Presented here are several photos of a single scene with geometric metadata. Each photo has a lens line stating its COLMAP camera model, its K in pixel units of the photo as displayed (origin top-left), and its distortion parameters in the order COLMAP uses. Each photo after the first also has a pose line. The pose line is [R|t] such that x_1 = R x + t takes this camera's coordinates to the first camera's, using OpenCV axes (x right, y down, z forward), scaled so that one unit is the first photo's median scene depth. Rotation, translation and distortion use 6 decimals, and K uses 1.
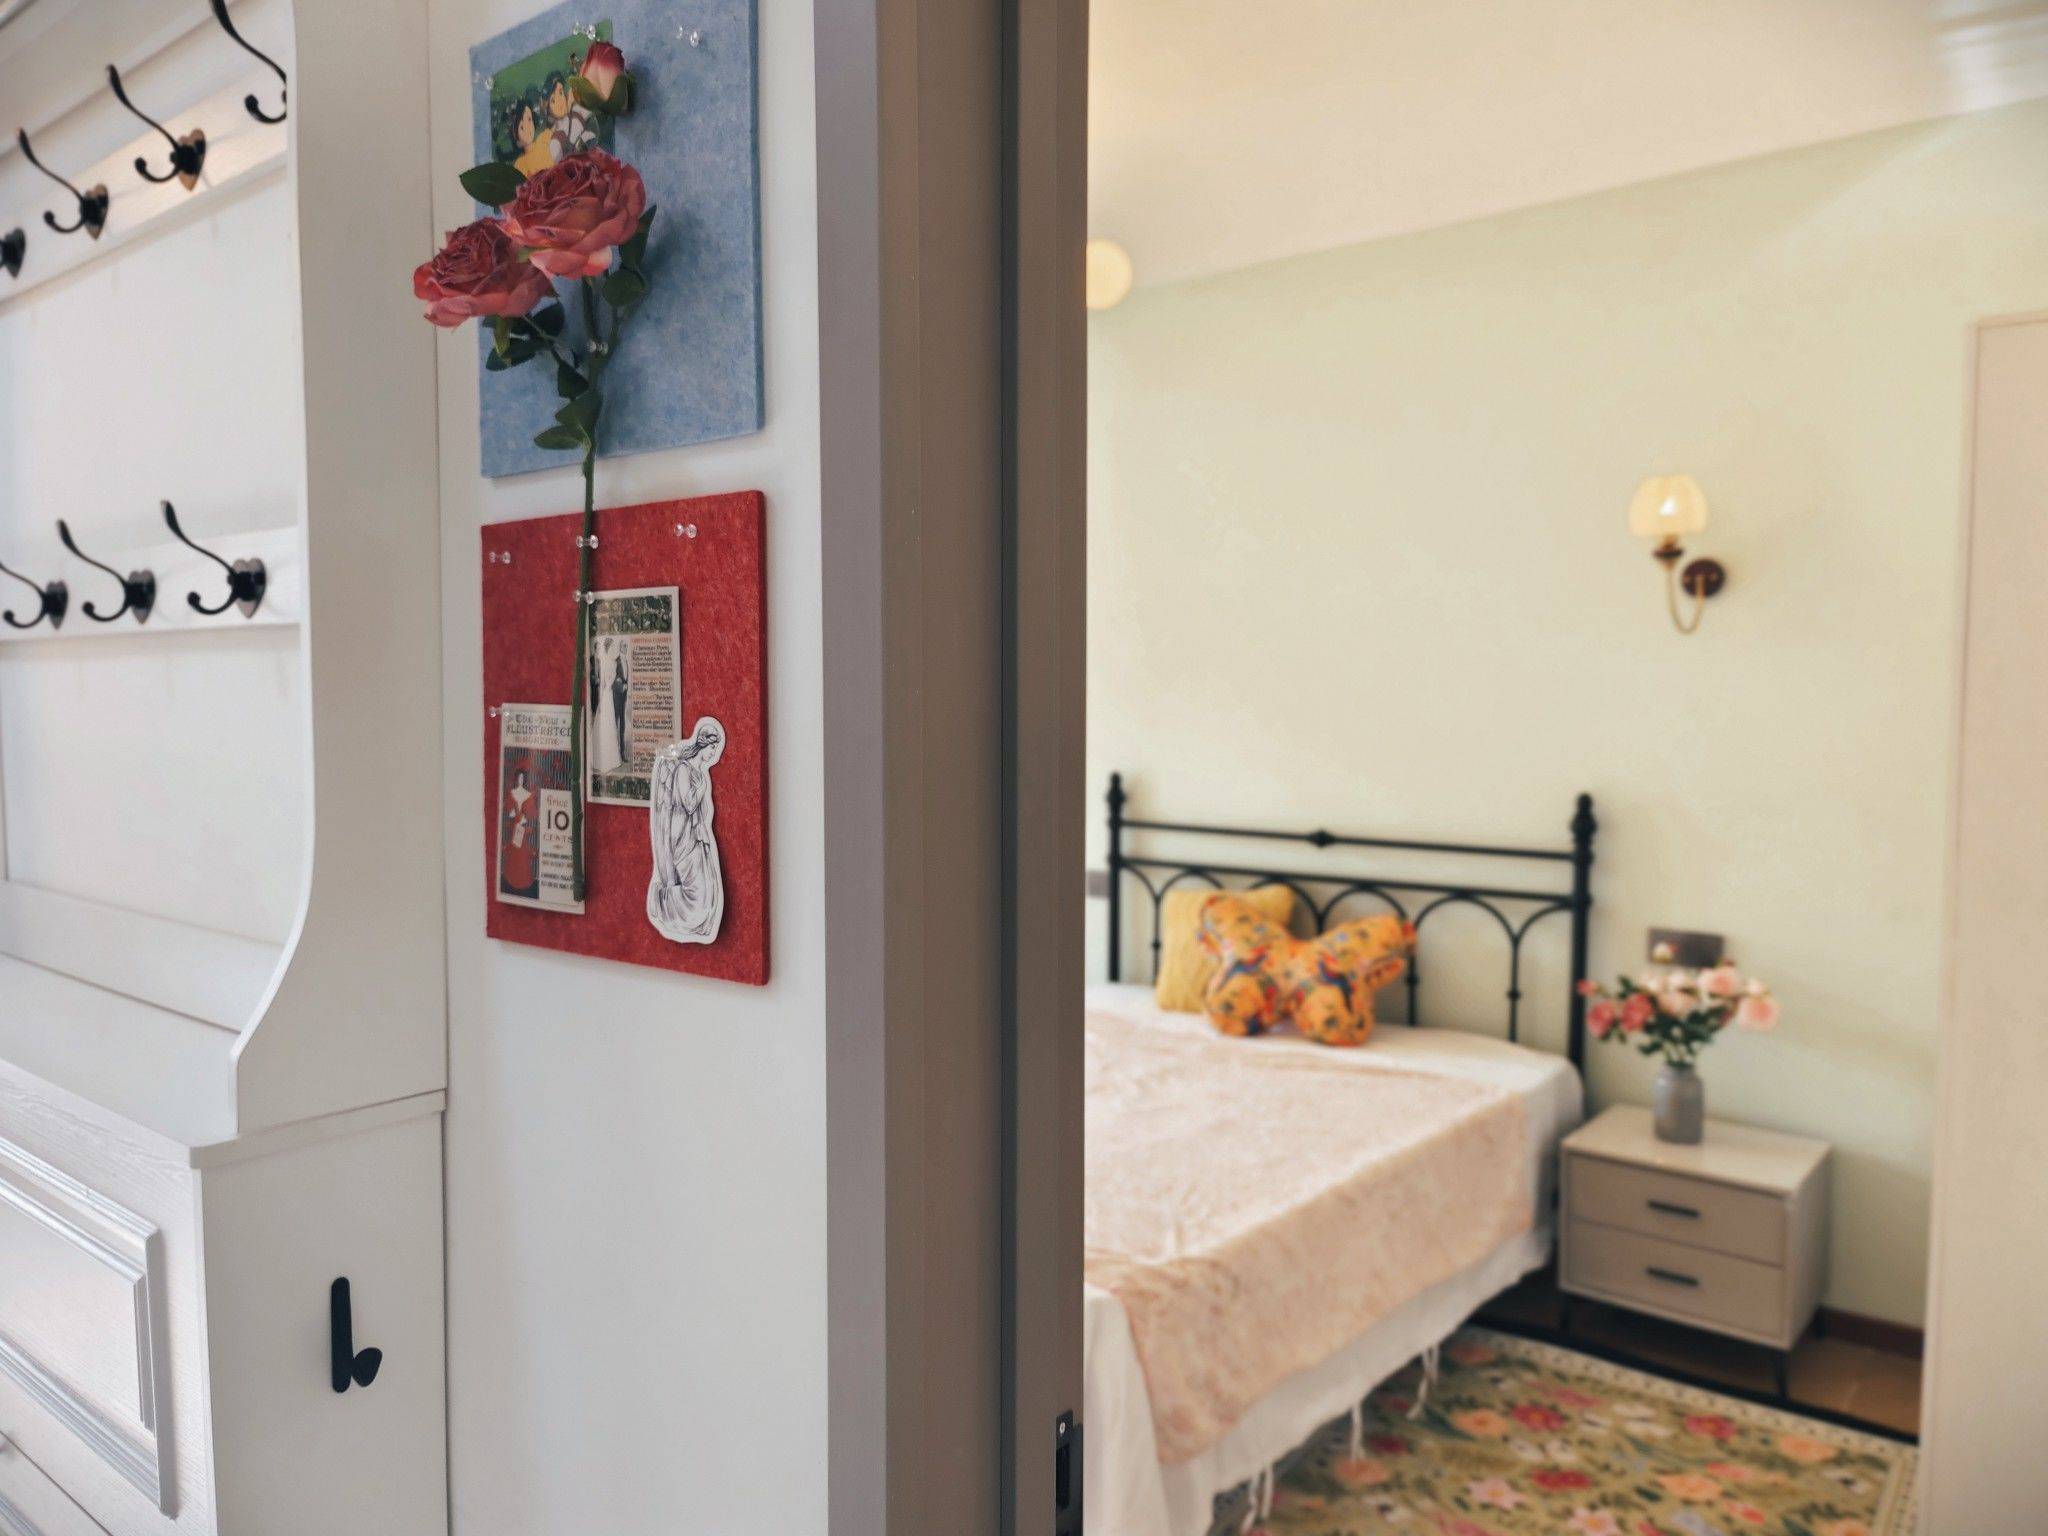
lens RADIAL K [[1421.7, 0, 1026.7], [0, 1421.7, 776.8], [0, 0, 1]] dist [0.036972, 0.022984]
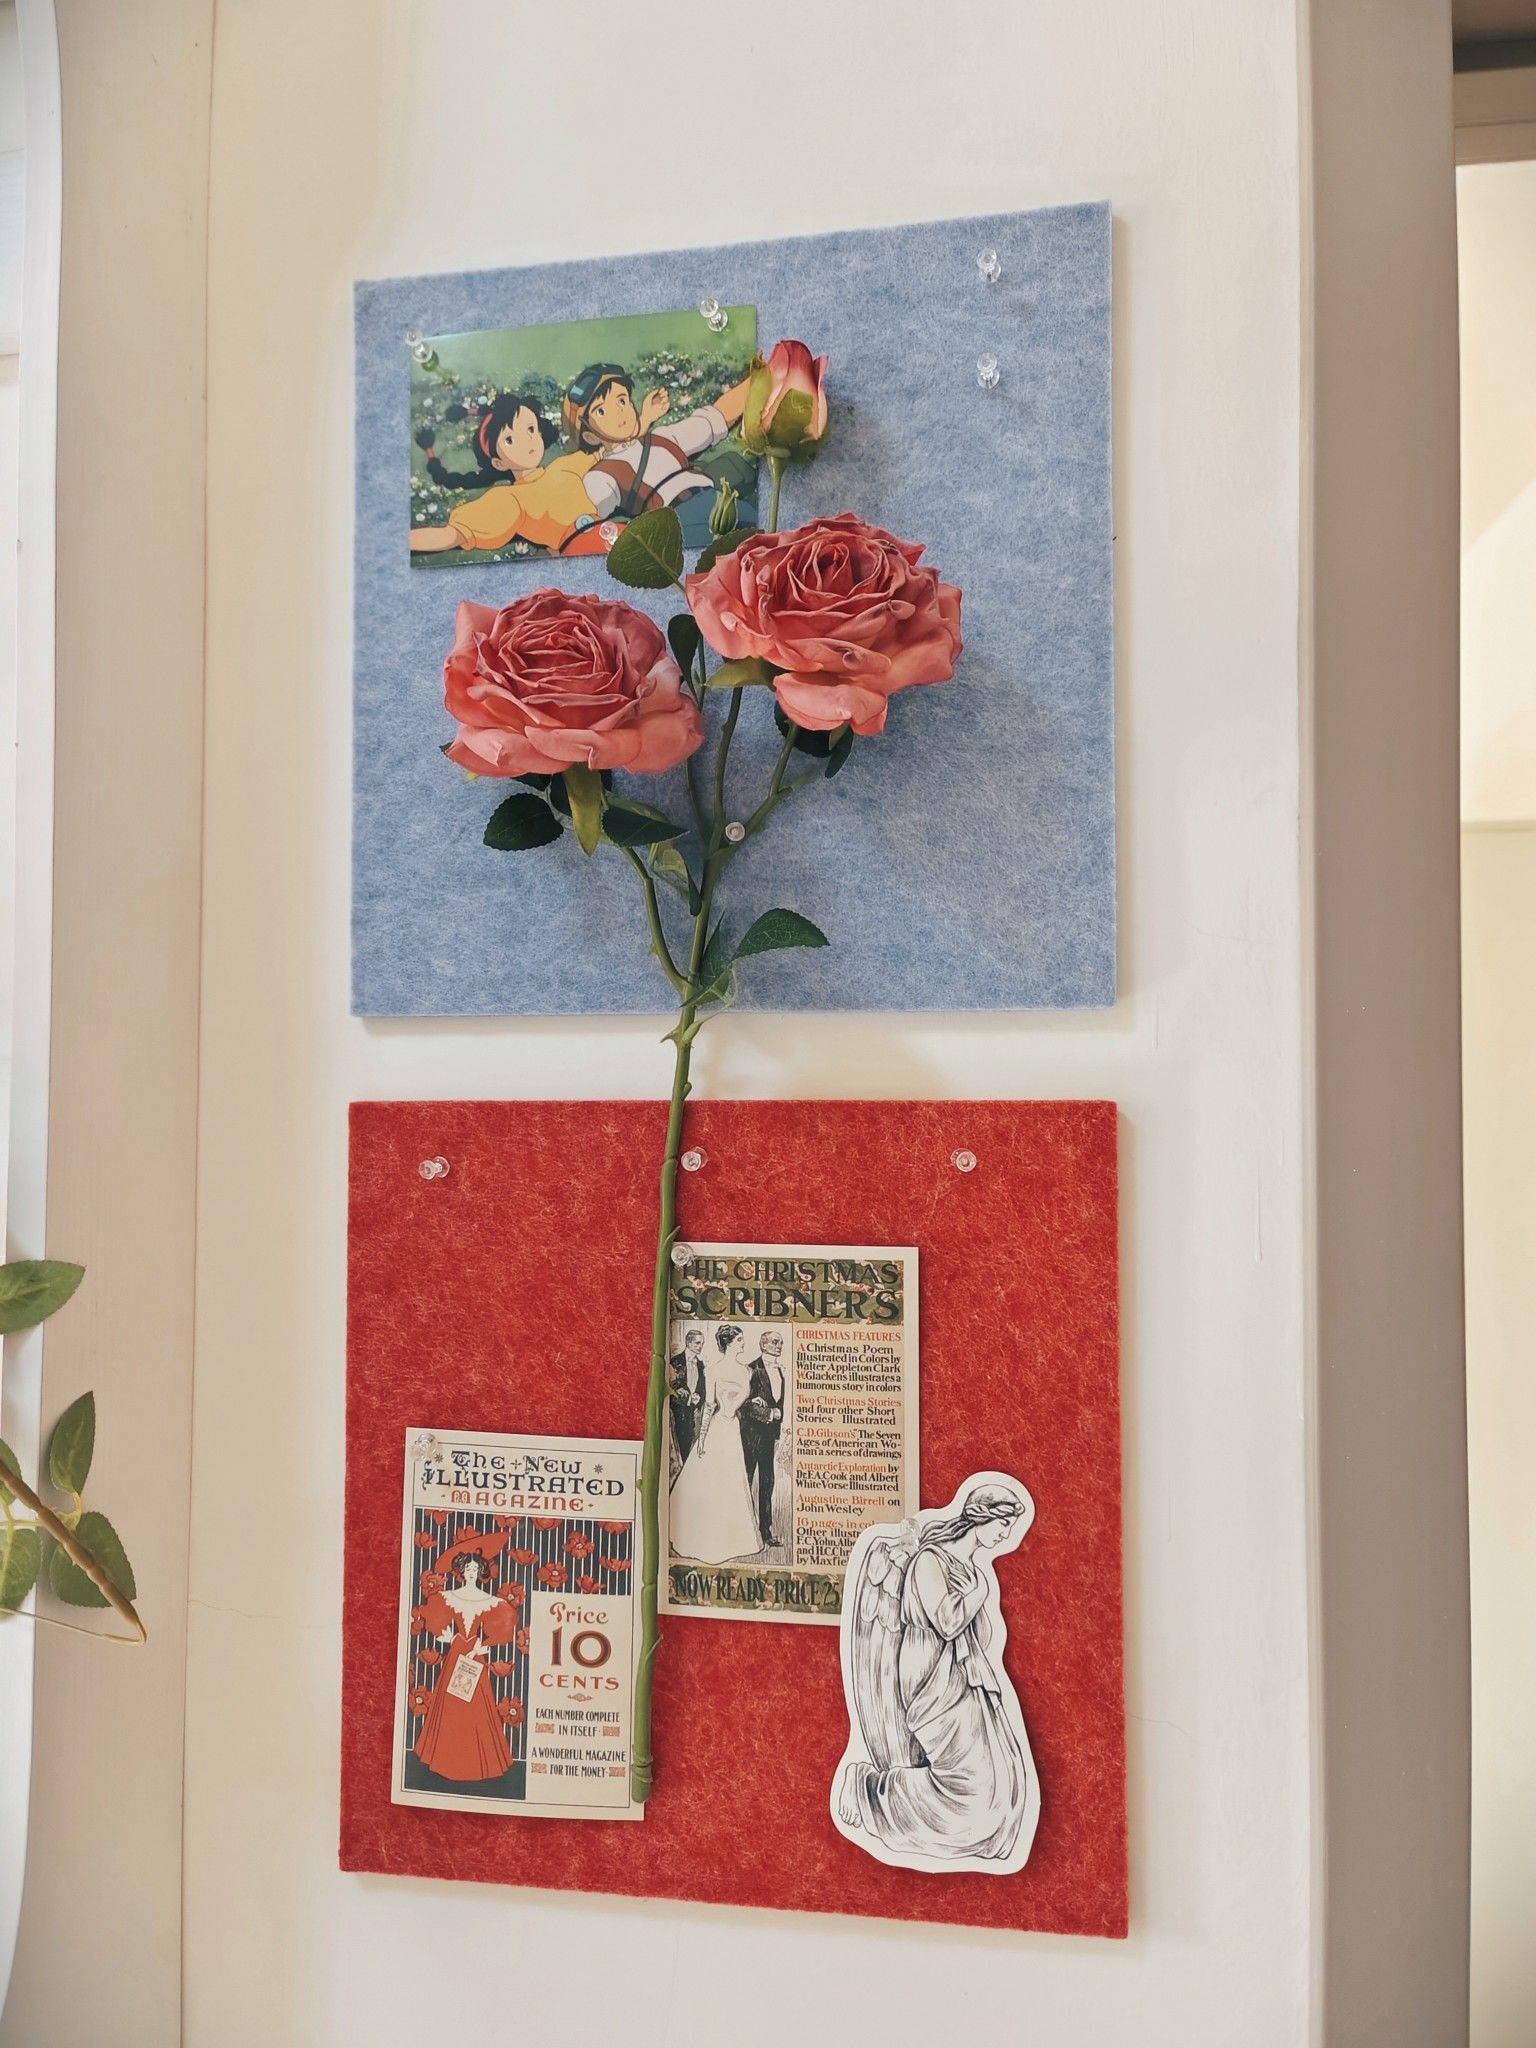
lens RADIAL K [[1421.7, 0, 715.7], [0, 1421.7, 1065.2], [0, 0, 1]] dist [0.036972, 0.022984]
pose [[0.879631, 0.003653, 0.475643, -0.575384], [0.031351, 0.997351, -0.065639, -0.165642], [-0.474623, 0.072650, 0.877186, 0.493971]]
